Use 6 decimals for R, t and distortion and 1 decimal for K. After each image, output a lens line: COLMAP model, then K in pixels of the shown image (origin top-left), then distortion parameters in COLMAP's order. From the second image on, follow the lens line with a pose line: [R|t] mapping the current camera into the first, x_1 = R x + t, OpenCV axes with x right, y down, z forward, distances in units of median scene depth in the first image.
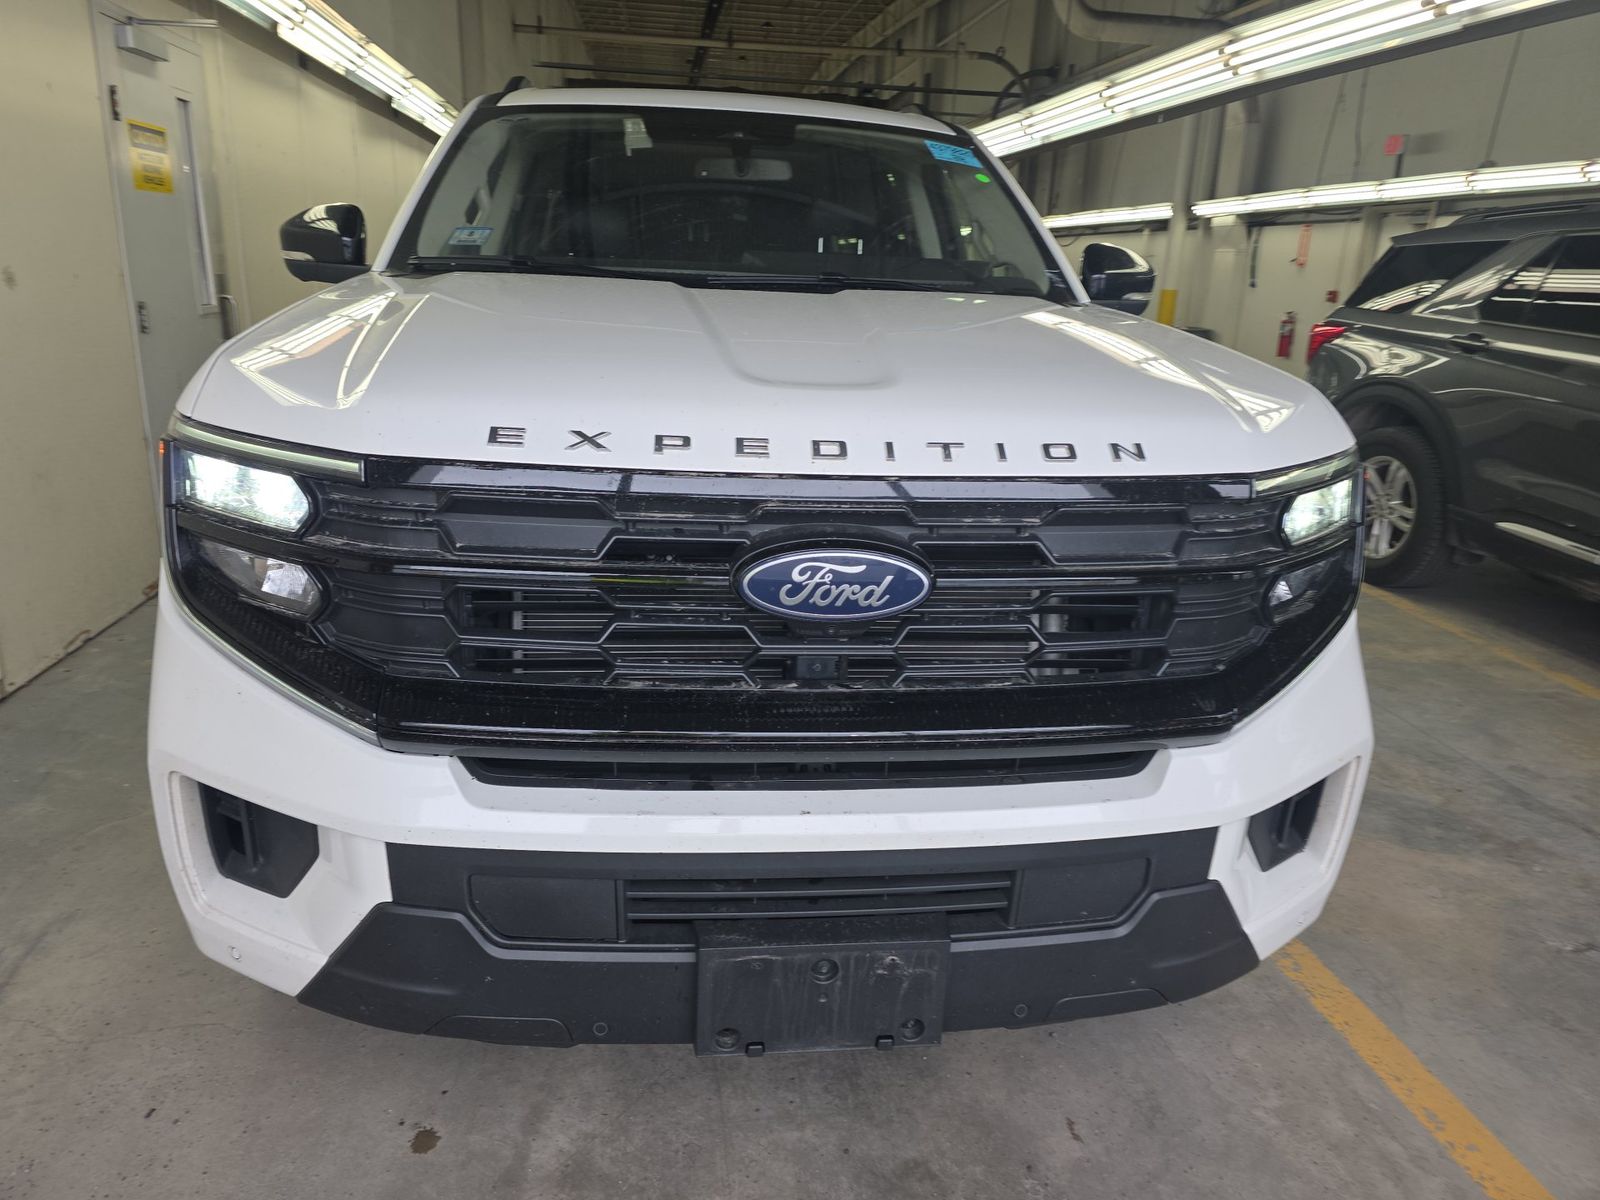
lens RADIAL K [[1069.0, 0, 824.8], [0, 1069.0, 599.3], [0, 0, 1]] dist [0.062476, -0.048883]
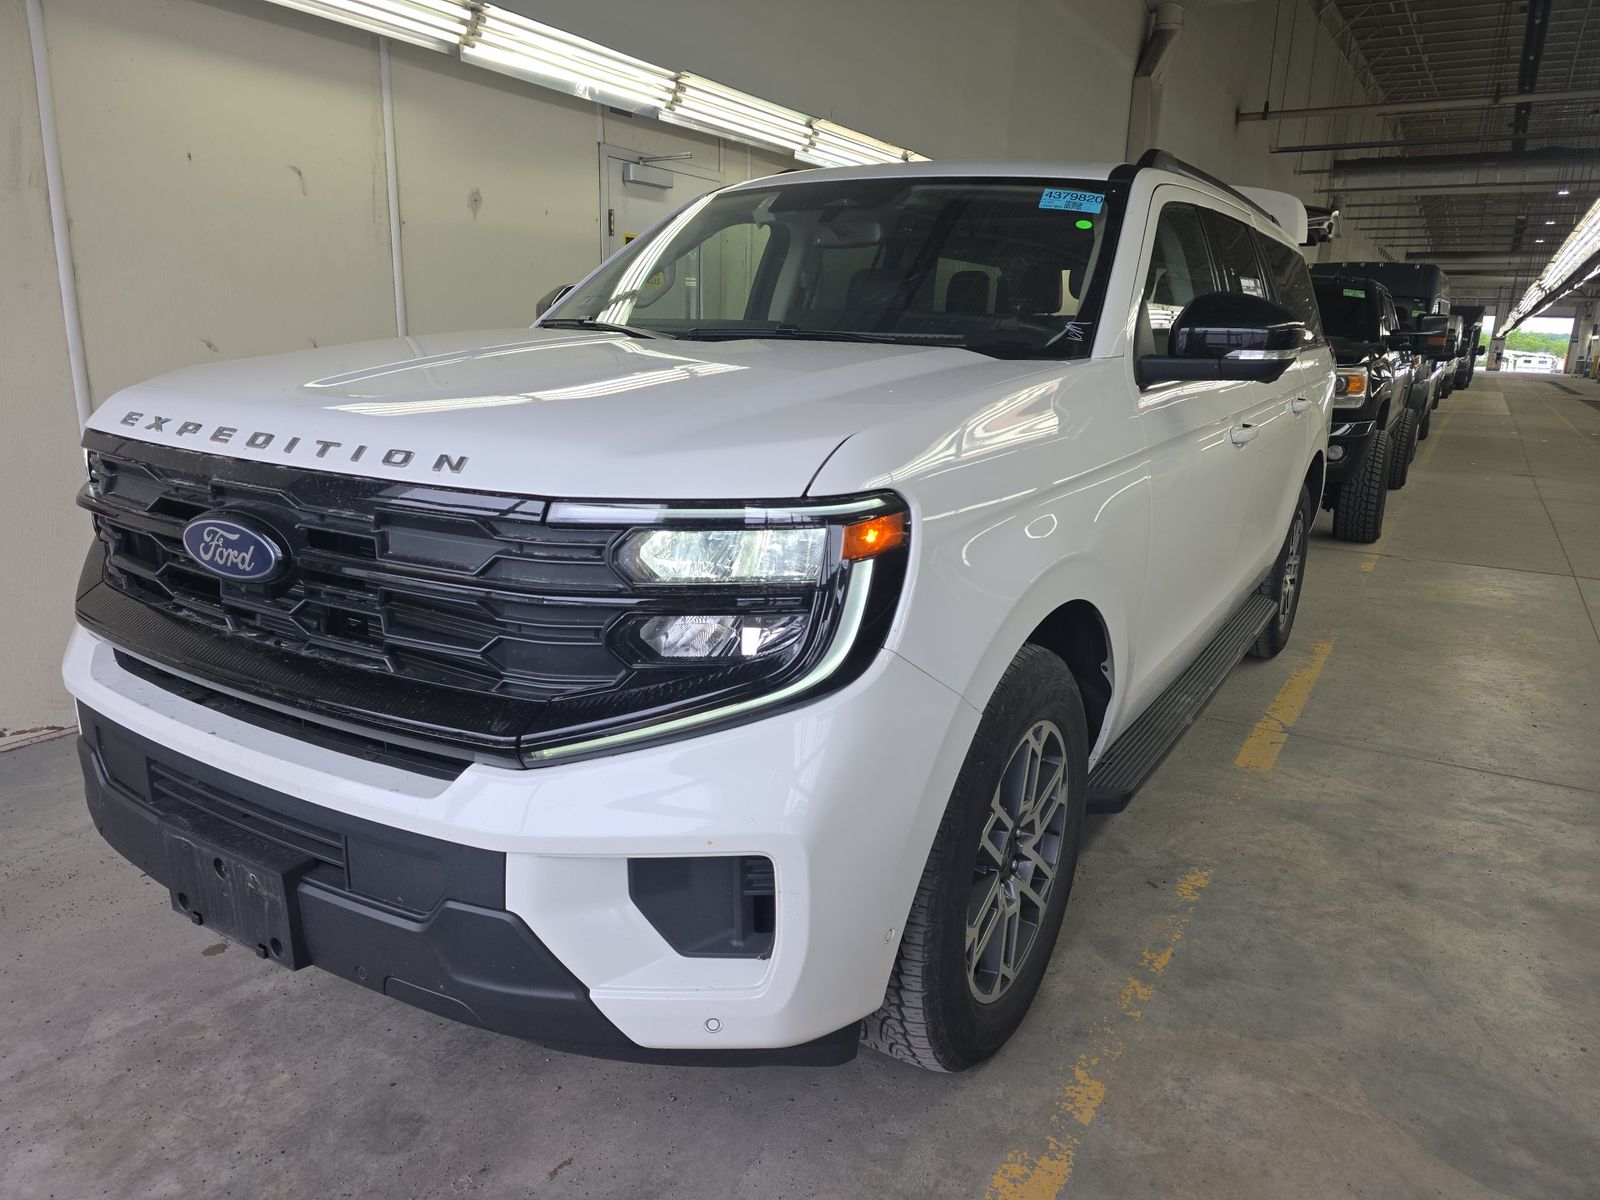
lens RADIAL K [[1085.5, 0, 840.1], [0, 1085.5, 635.9], [0, 0, 1]] dist [0.061839, -0.050333]
pose [[0.783230, 0.151963, -0.602875, 1.169335], [-0.184106, 0.982869, 0.008563, -0.048294], [0.593849, 0.104286, 0.797790, 0.371013]]
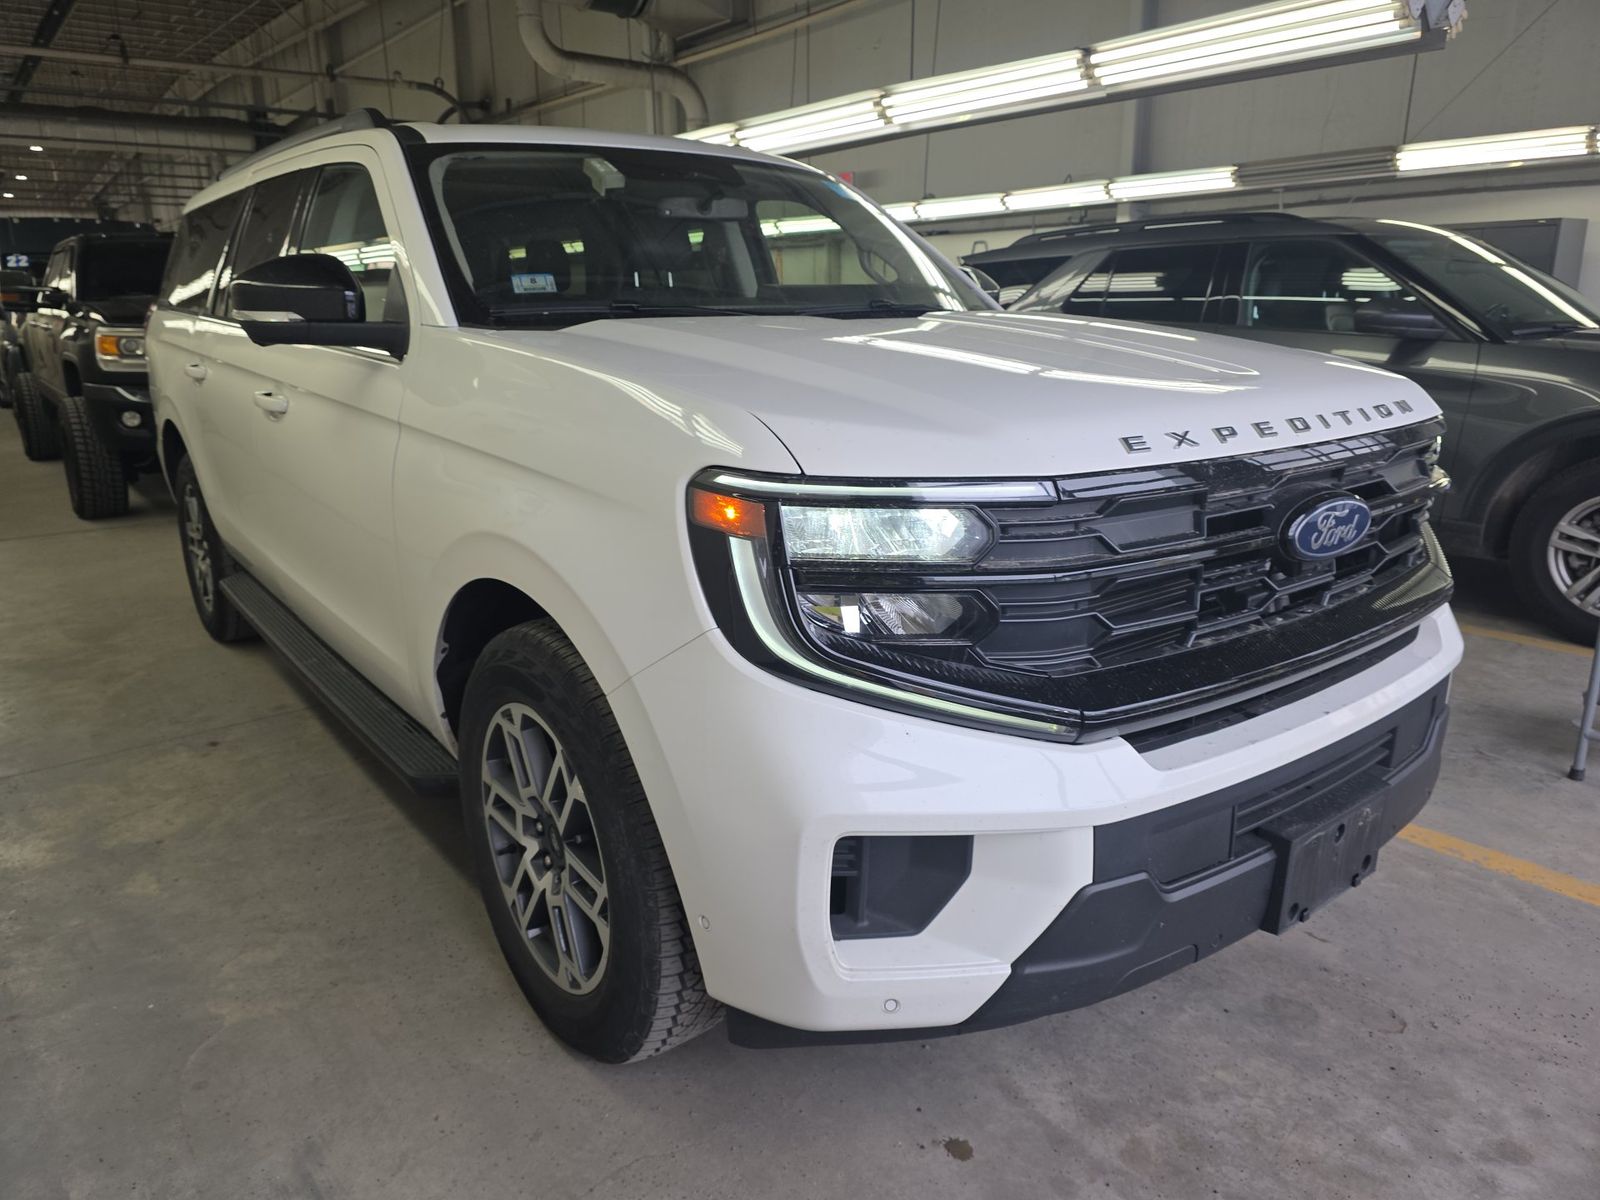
lens RADIAL K [[1060.9, 0, 836.4], [0, 1060.9, 593.0], [0, 0, 1]] dist [0.019452, -0.002353]
pose [[0.858994, -0.186777, 0.476701, -0.985701], [0.198329, 0.979777, 0.026509, -0.078050], [-0.472012, 0.071773, 0.878666, 0.146881]]
